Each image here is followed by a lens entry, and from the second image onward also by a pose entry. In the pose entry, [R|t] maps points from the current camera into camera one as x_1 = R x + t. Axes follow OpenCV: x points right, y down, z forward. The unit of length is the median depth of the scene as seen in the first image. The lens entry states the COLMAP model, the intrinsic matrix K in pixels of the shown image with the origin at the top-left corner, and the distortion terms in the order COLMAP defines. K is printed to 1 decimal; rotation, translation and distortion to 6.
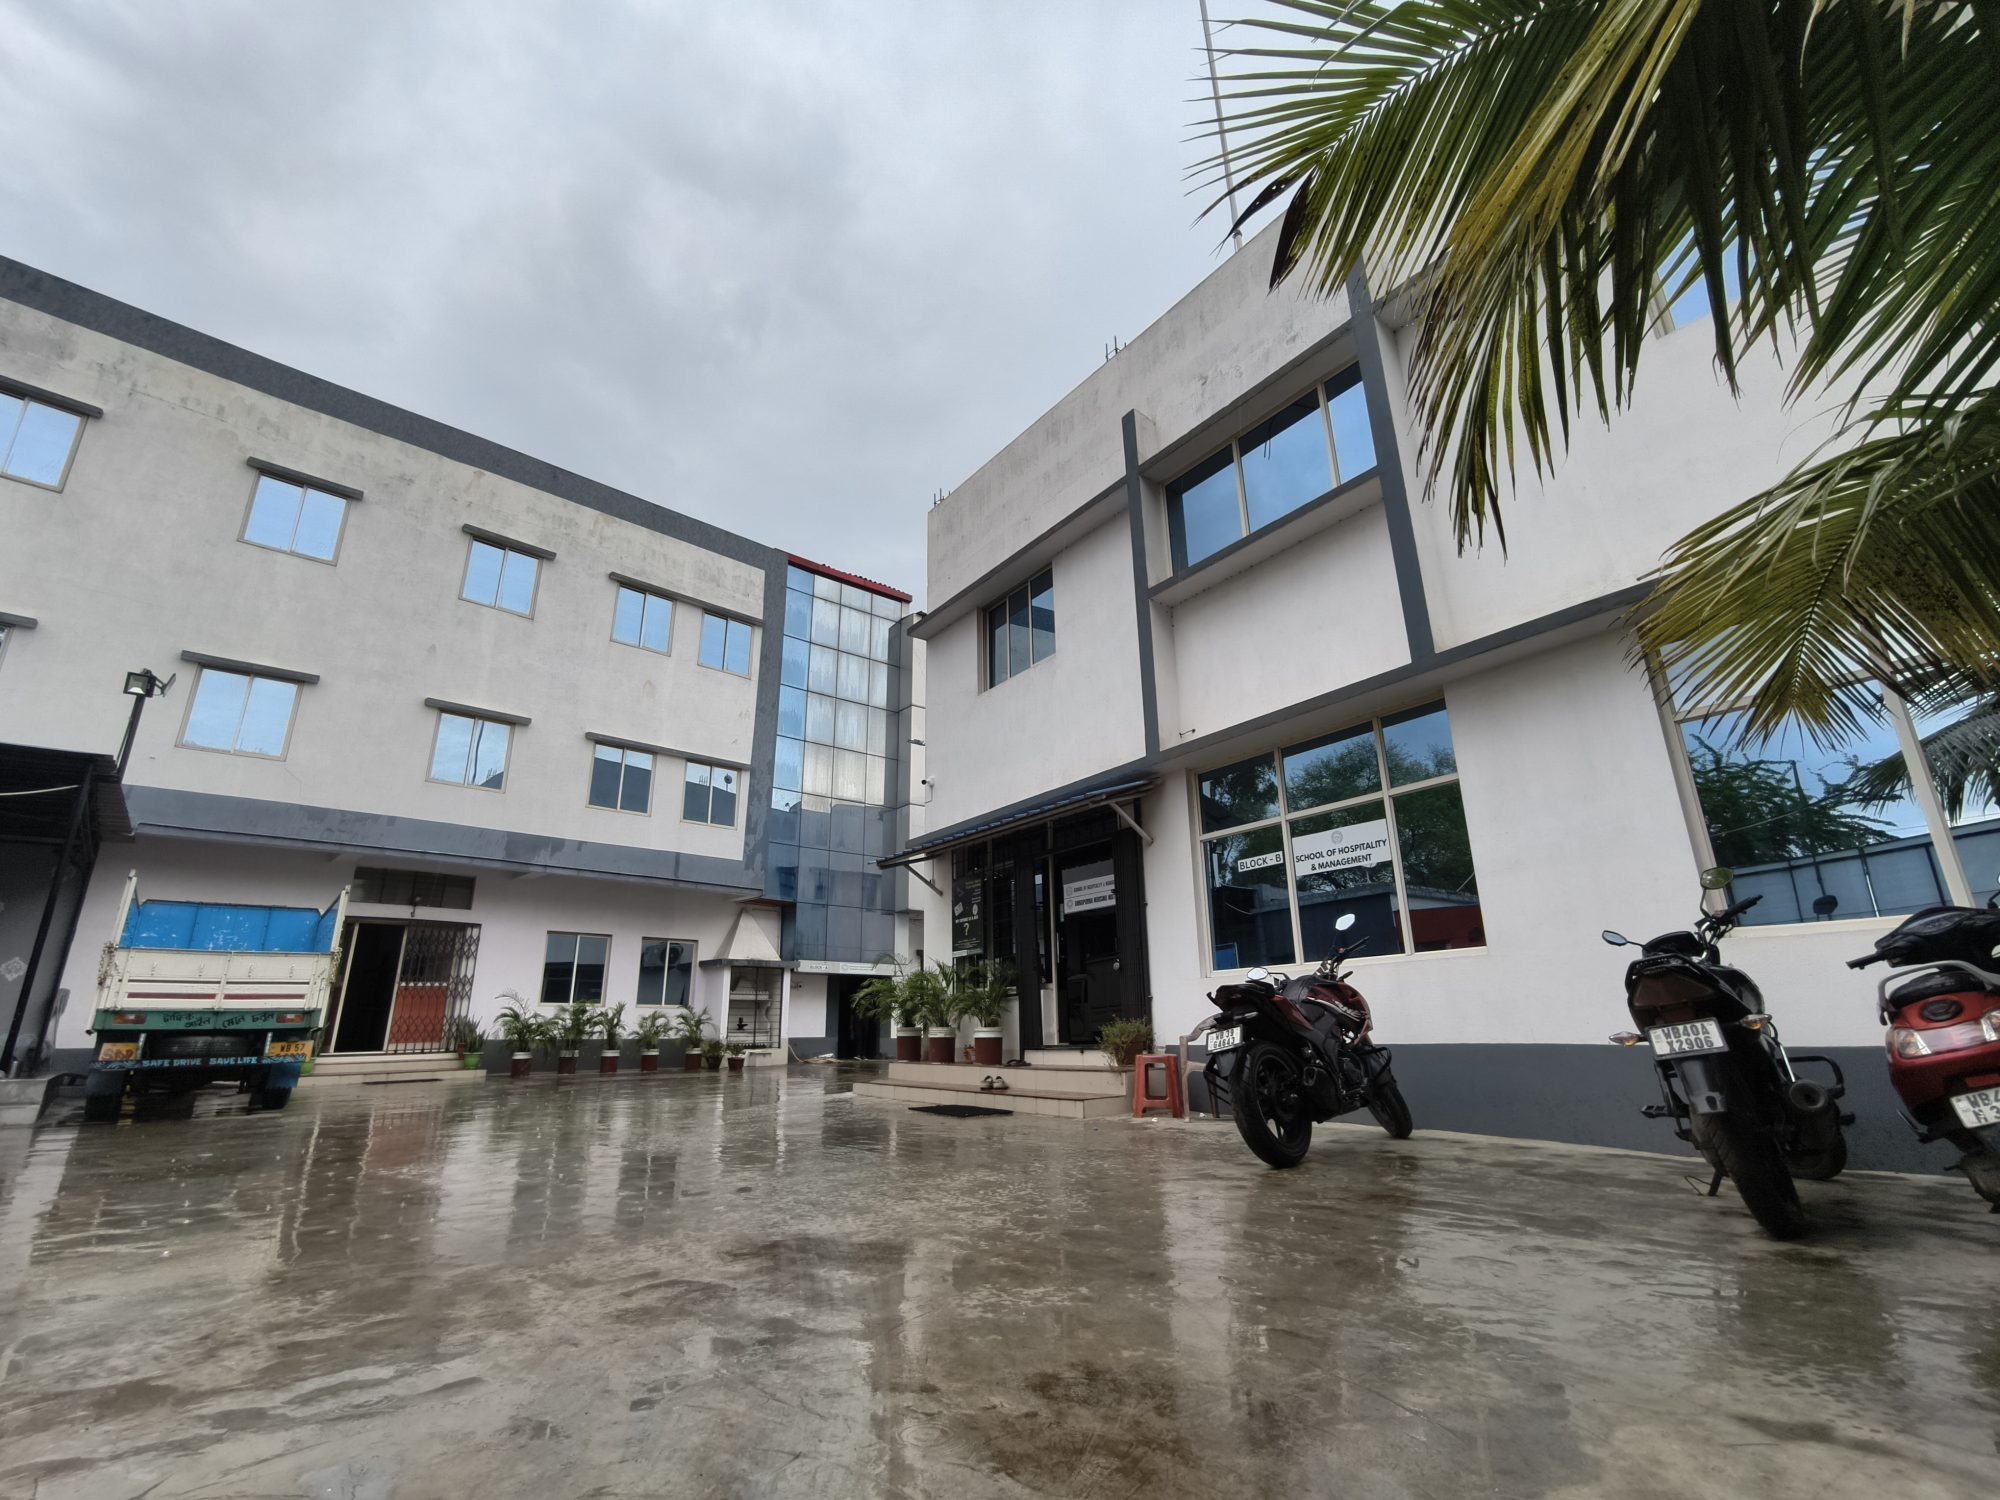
lens RADIAL K [[890.9, 0, 1000.0], [0, 890.9, 750.0], [0, 0, 1]] dist [-0.067002, 0.017291]
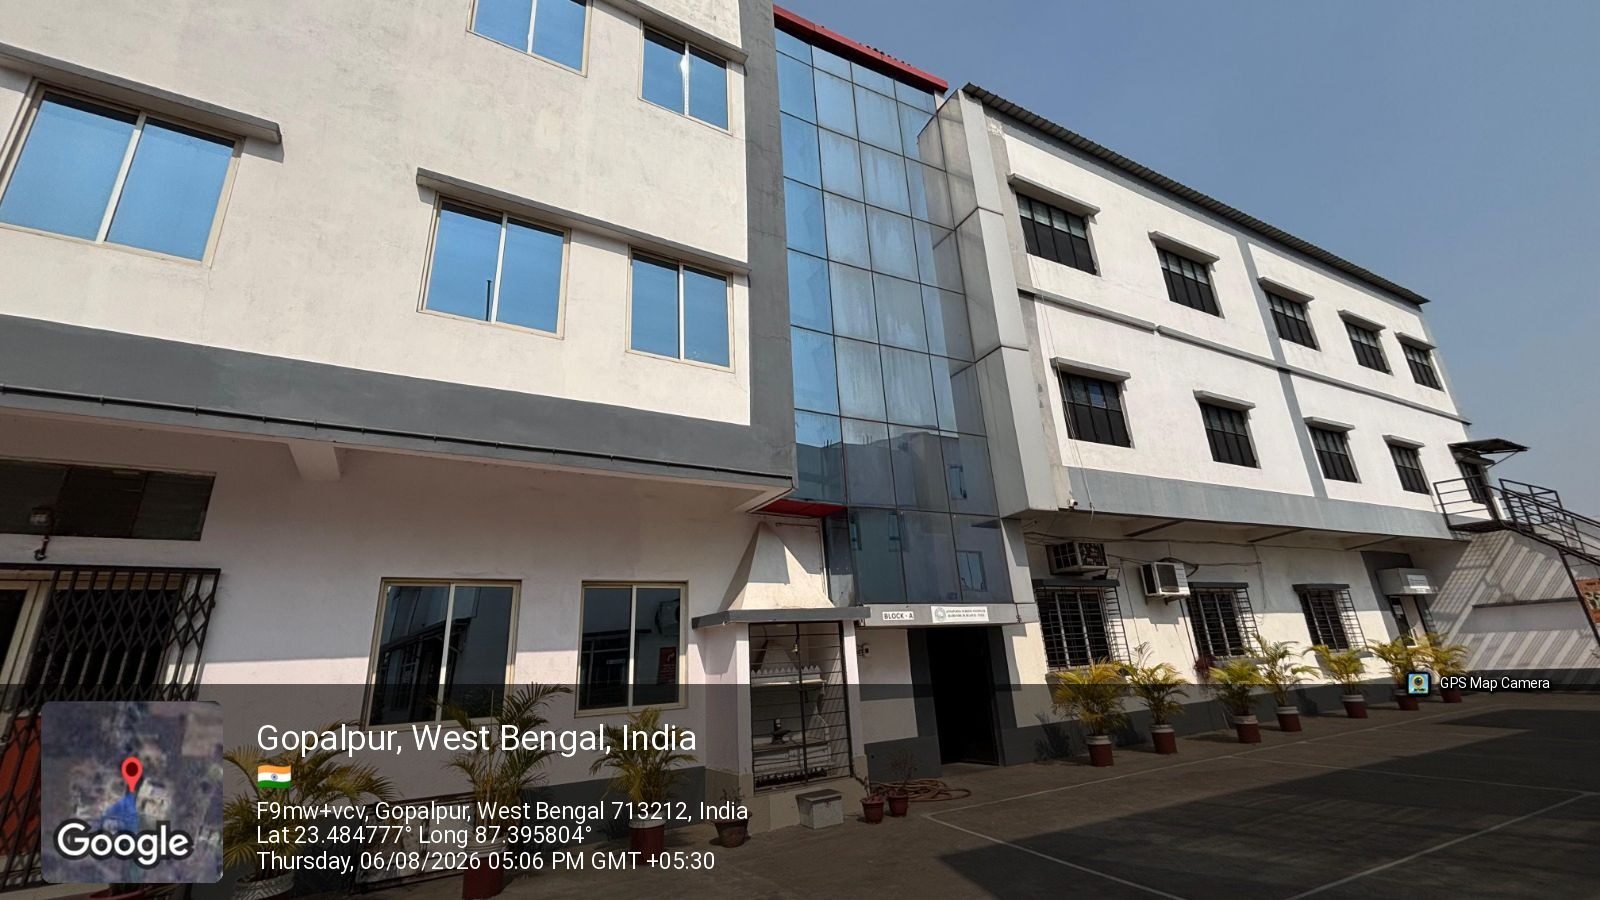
lens RADIAL K [[642.1, 0, 800.0], [0, 642.1, 450.0], [0, 0, 1]] dist [-0.009011, -0.000149]
pose [[0.973156, -0.107762, -0.203358, -0.360496], [0.105200, 0.994176, -0.023401, 0.298933], [0.204696, 0.001379, 0.978825, 1.226491]]
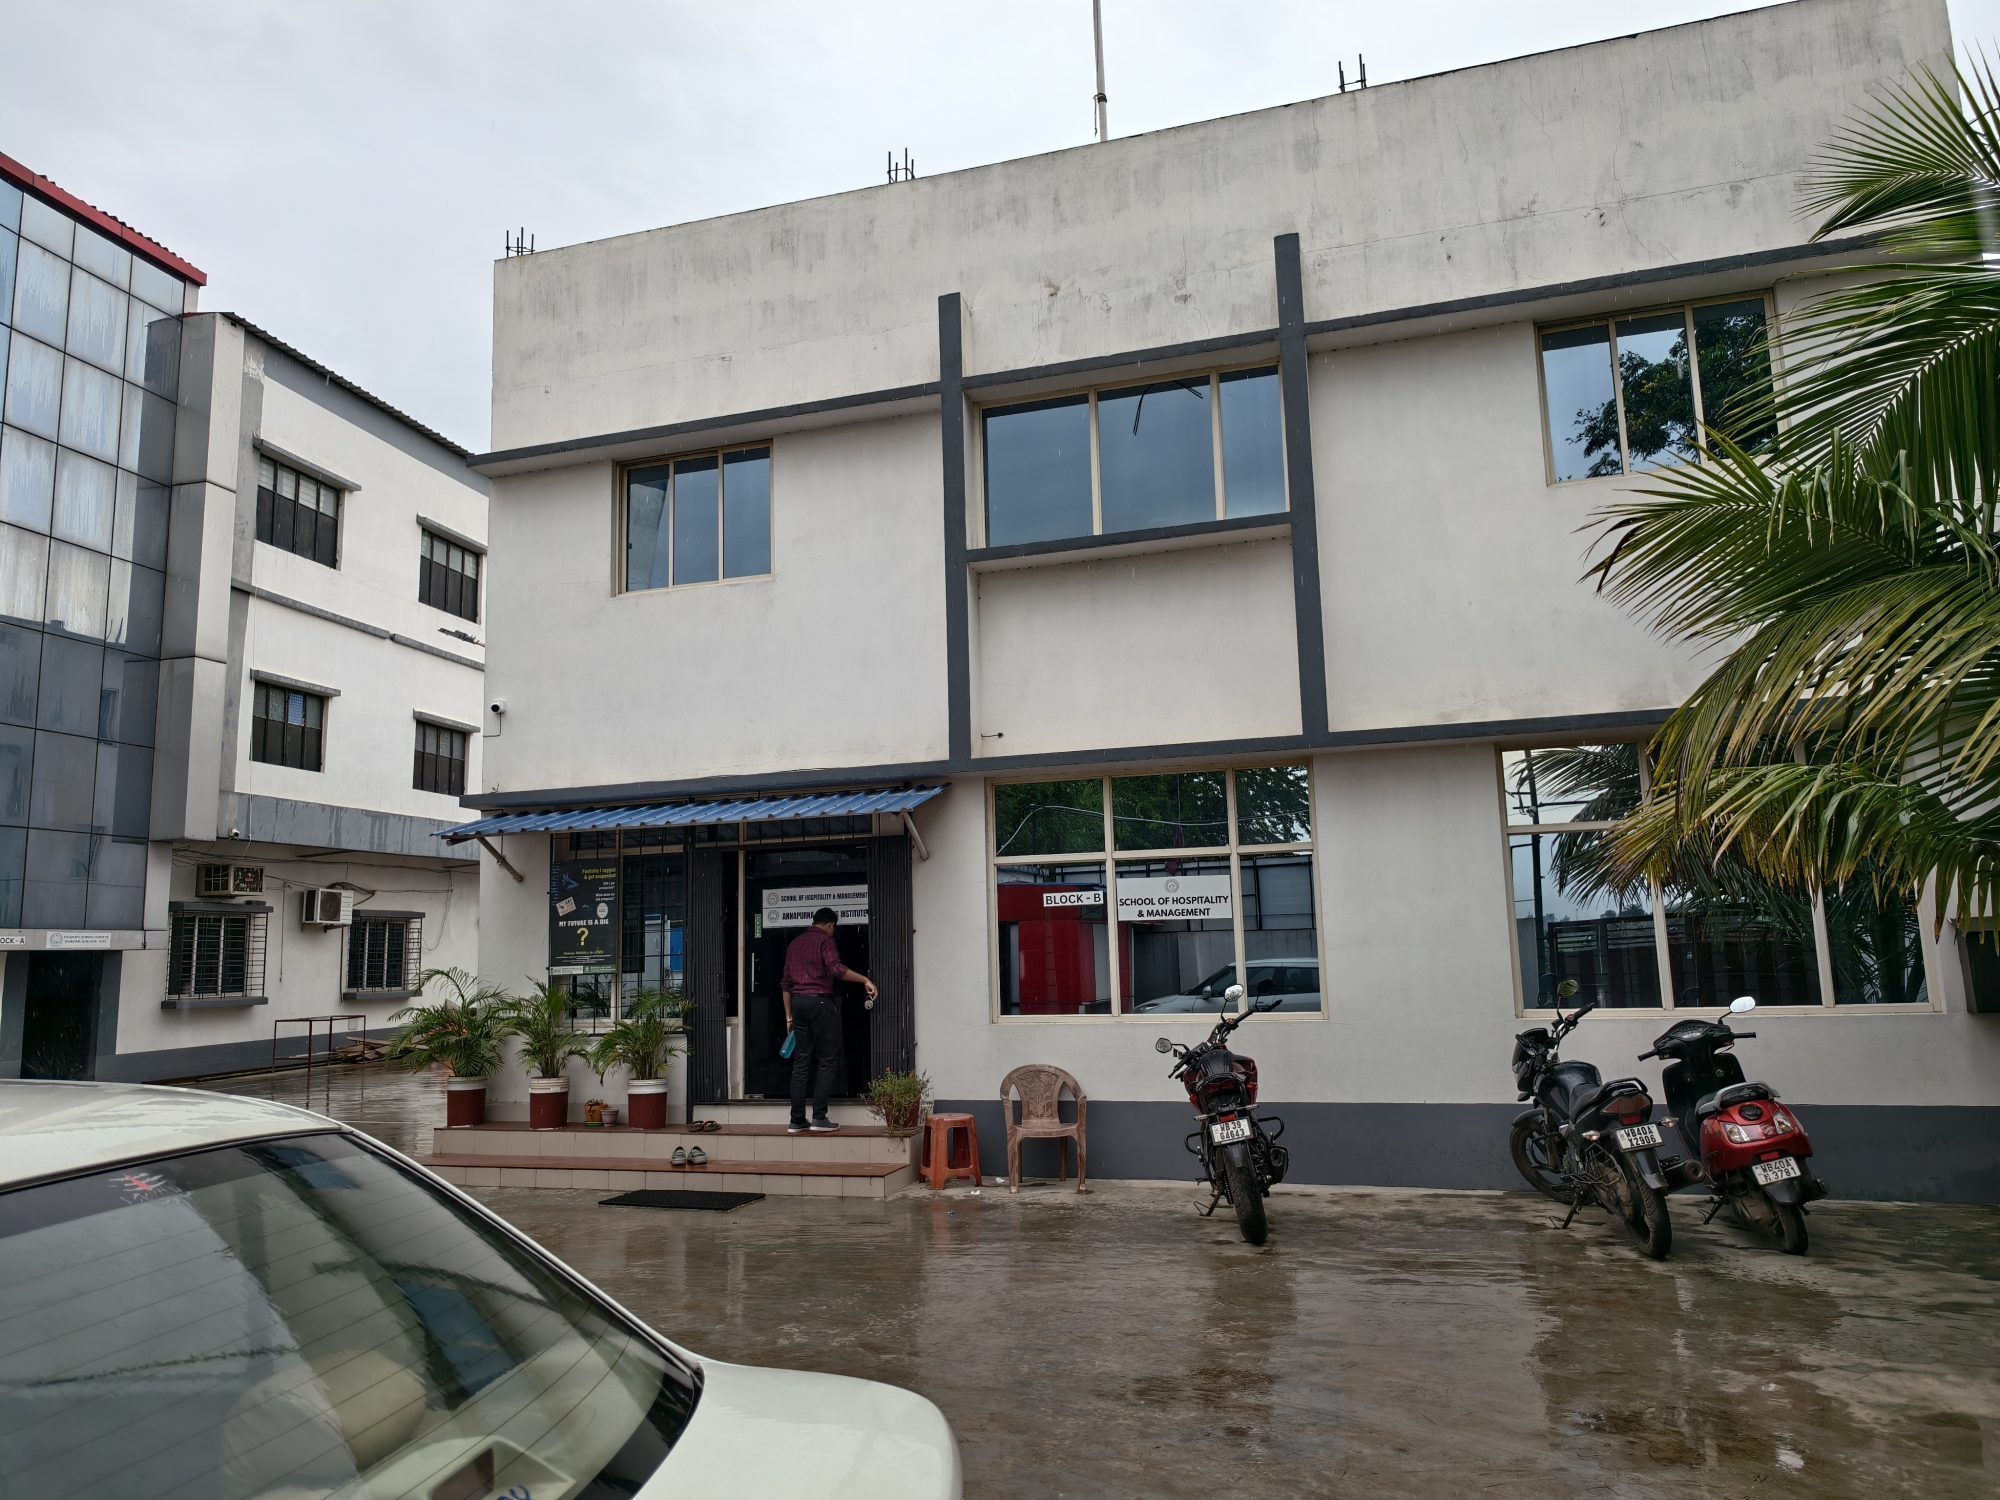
lens RADIAL K [[1363.3, 0, 1000.0], [0, 1363.3, 750.0], [0, 0, 1]] dist [-0.003645, -0.004290]
pose [[0.794369, 0.082245, 0.601842, -0.491839], [-0.168568, 0.981724, 0.088334, -0.106558], [-0.583577, -0.171621, 0.793715, -0.027302]]
